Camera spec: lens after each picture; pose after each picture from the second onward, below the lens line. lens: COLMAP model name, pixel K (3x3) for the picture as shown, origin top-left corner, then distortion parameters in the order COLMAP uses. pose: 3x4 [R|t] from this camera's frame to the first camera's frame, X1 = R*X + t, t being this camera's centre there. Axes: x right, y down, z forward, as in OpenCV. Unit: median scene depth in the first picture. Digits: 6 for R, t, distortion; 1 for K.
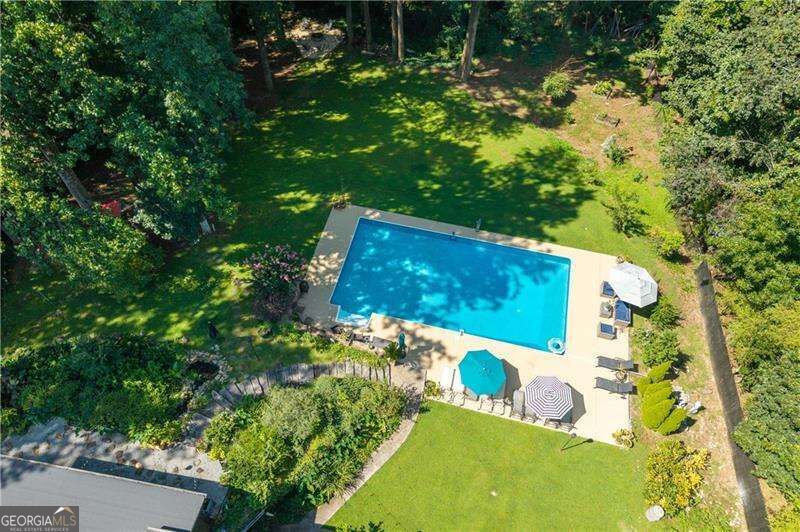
lens RADIAL K [[537.9, 0, 405.3], [0, 537.9, 264.2], [0, 0, 1]] dist [0.030206, -0.001287]
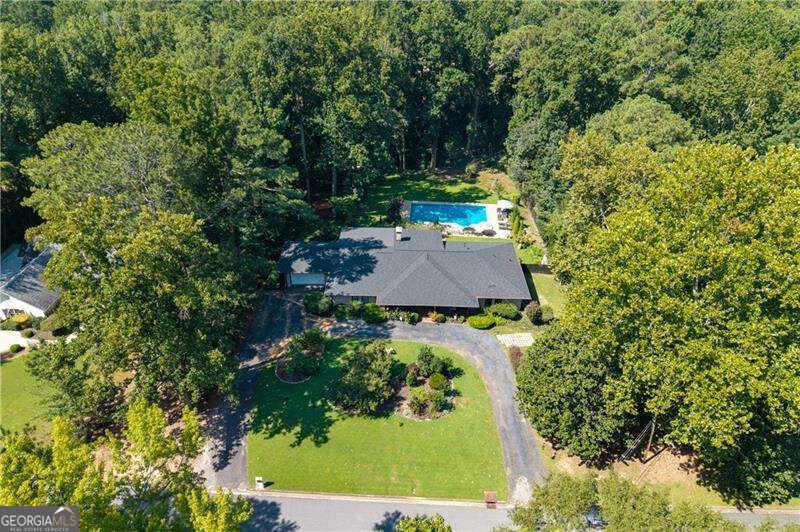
lens RADIAL K [[561.5, 0, 384.5], [0, 561.5, 267.0], [0, 0, 1]] dist [-0.003770, -0.002932]
pose [[0.990371, -0.094314, 0.101341, -0.531015], [0.124414, 0.927406, -0.352760, 1.194801], [-0.060715, 0.361971, 0.930210, -1.544706]]
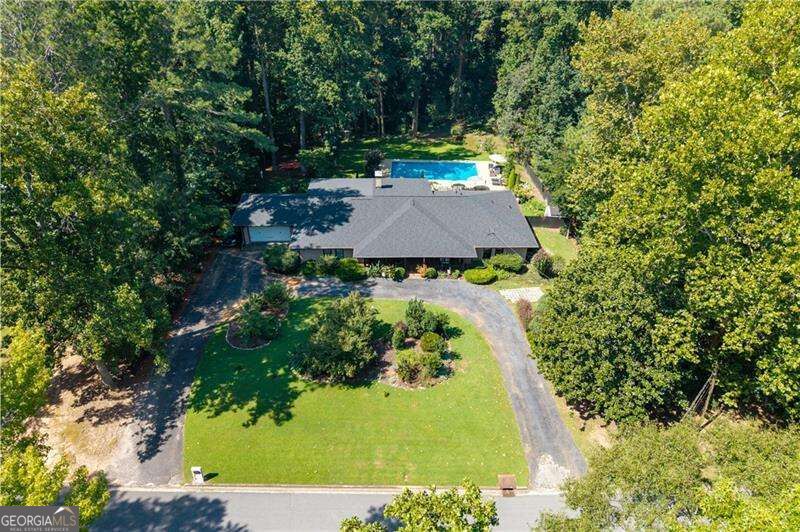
lens RADIAL K [[557.7, 0, 387.4], [0, 557.7, 265.5], [0, 0, 1]] dist [0.001256, -0.003854]
pose [[0.983071, -0.116732, 0.141230, -0.504592], [0.161073, 0.917981, -0.362446, 1.237725], [-0.087337, 0.379058, 0.921242, -1.150925]]
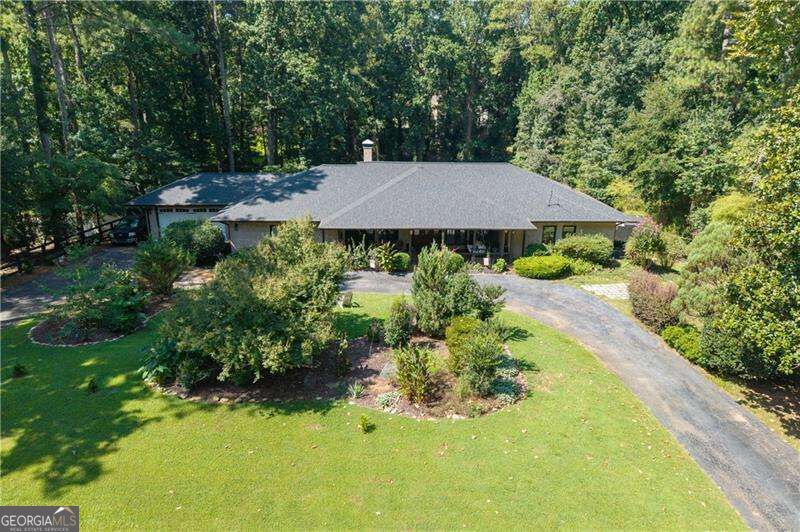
lens RADIAL K [[557.7, 0, 387.4], [0, 557.7, 265.5], [0, 0, 1]] dist [0.001256, -0.003854]
pose [[0.983471, -0.079921, 0.162472, -0.417302], [0.163251, 0.779506, -0.604748, 1.237651], [-0.078316, 0.621275, 0.779669, -0.377896]]
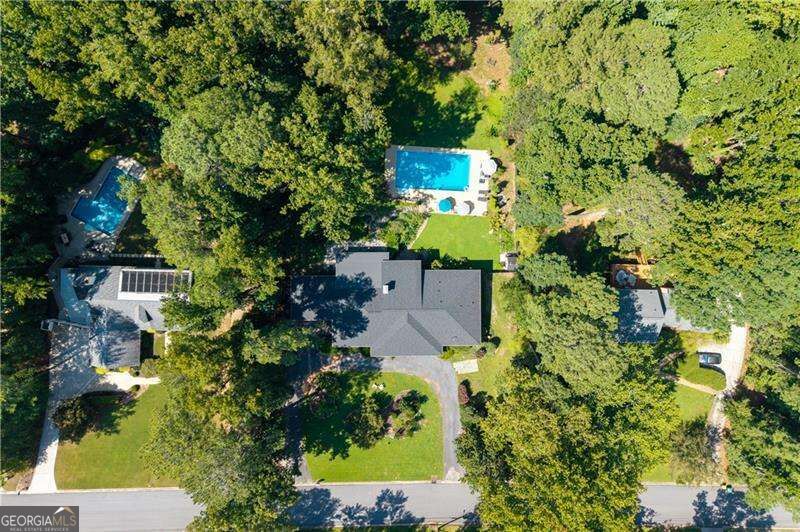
lens RADIAL K [[557.7, 0, 387.4], [0, 557.7, 265.5], [0, 0, 1]] dist [0.001256, -0.003854]
pose [[0.985103, -0.168033, -0.036579, -0.121985], [0.155196, 0.777057, 0.609998, -1.336815], [-0.074076, -0.606587, 0.791558, -1.585061]]
